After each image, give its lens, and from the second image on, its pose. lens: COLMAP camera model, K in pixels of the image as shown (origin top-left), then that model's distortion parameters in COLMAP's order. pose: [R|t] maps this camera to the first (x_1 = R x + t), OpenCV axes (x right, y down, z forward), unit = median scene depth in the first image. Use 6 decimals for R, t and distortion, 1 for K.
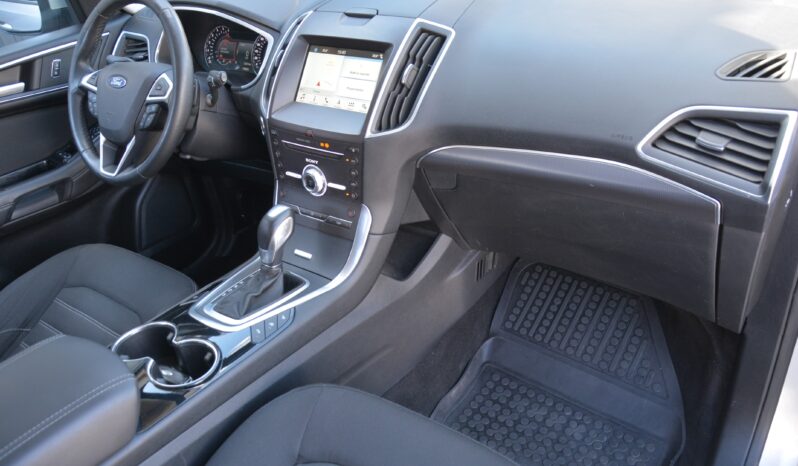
lens RADIAL K [[654.4, 0, 402.7], [0, 654.4, 228.8], [0, 0, 1]] dist [-0.024695, -0.001349]
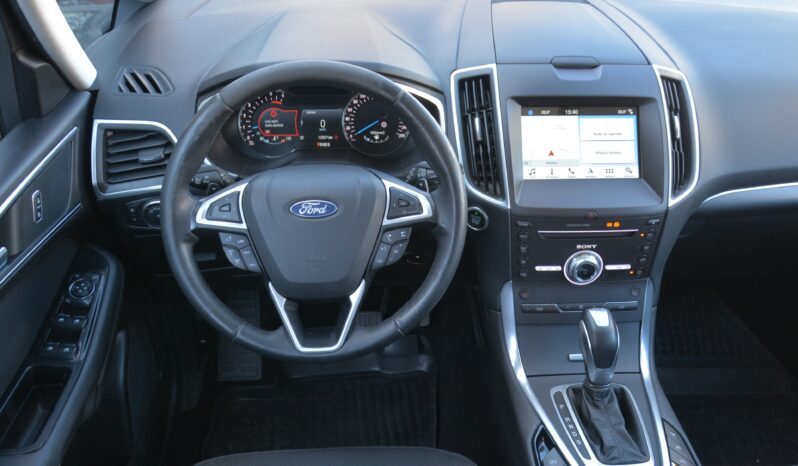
lens RADIAL K [[732.7, 0, 404.7], [0, 732.7, 203.0], [0, 0, 1]] dist [-0.034345, -0.007790]
pose [[0.764480, -0.235549, 0.600072, -0.849679], [0.242355, 0.967582, 0.071054, -0.275620], [-0.597356, 0.091111, 0.796784, 0.388874]]
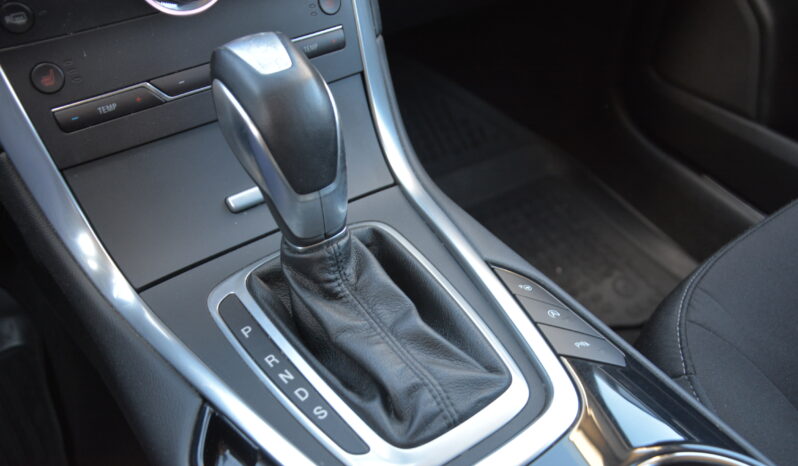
lens RADIAL K [[707.2, 0, 403.0], [0, 707.2, 239.8], [0, 0, 1]] dist [-0.000630, 0.001708]
pose [[0.335566, -0.555071, 0.761112, -0.424127], [0.449642, 0.804358, 0.388369, -0.051153], [-0.827779, 0.211904, 0.519498, 0.773536]]
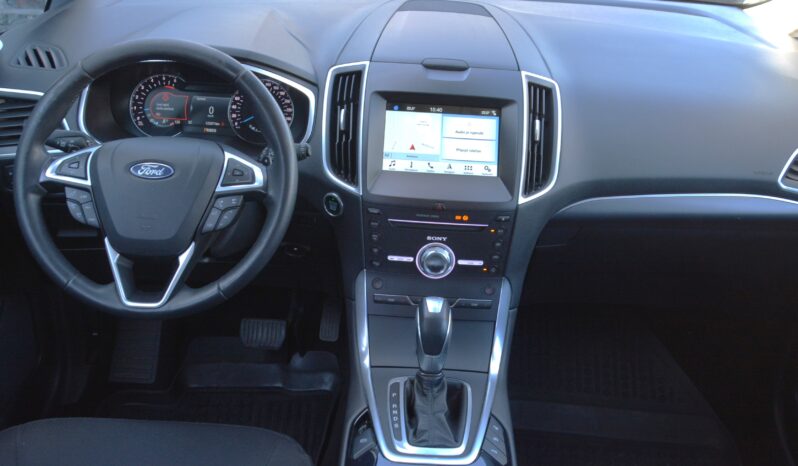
lens RADIAL K [[855.0, 0, 444.1], [0, 855.0, 115.6], [0, 0, 1]] dist [-0.055355, 0.000000]
pose [[0.791031, -0.075497, 0.607100, -0.782151], [0.178124, 0.977784, -0.110496, -0.133683], [-0.585270, 0.195545, 0.786906, 0.091749]]
